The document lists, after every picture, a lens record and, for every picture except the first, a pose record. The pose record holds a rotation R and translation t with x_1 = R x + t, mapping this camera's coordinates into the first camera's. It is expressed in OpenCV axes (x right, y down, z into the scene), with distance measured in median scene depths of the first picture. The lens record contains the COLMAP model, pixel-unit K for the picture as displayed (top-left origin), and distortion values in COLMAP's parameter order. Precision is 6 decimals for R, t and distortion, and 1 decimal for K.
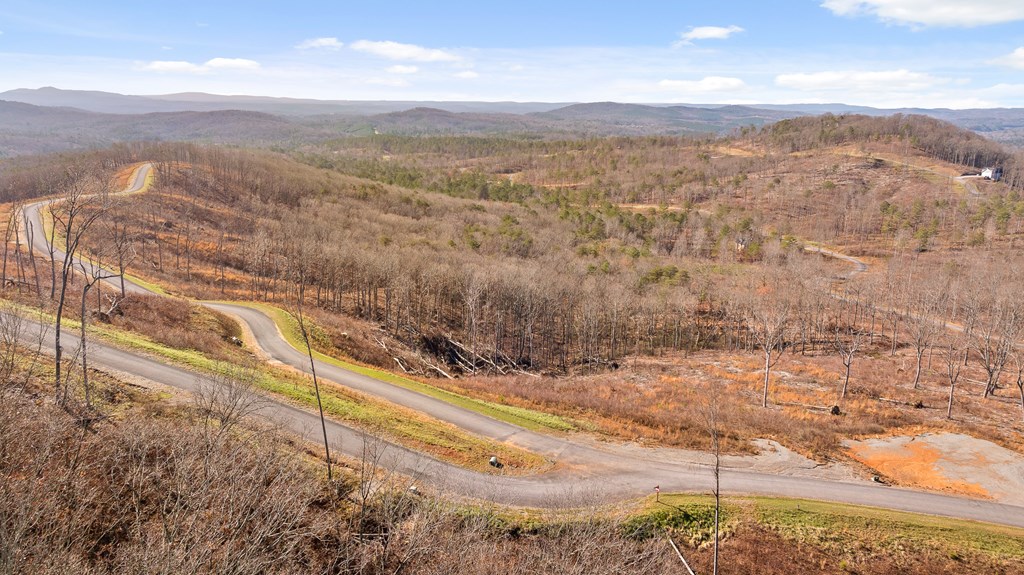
lens RADIAL K [[721.9, 0, 512.0], [0, 721.9, 287.5], [0, 0, 1]] dist [-0.006937, -0.002912]
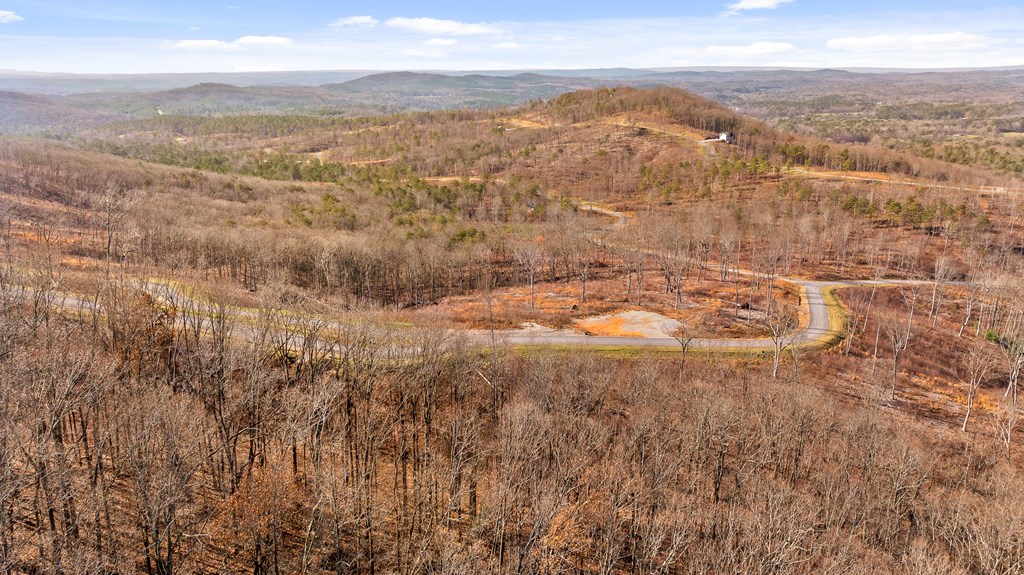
lens RADIAL K [[721.9, 0, 512.0], [0, 721.9, 287.5], [0, 0, 1]] dist [-0.006937, -0.002912]
pose [[0.963587, -0.089353, 0.252024, -0.016846], [0.079432, 0.995621, 0.049289, 0.006974], [-0.255324, -0.027476, 0.966465, -0.100603]]
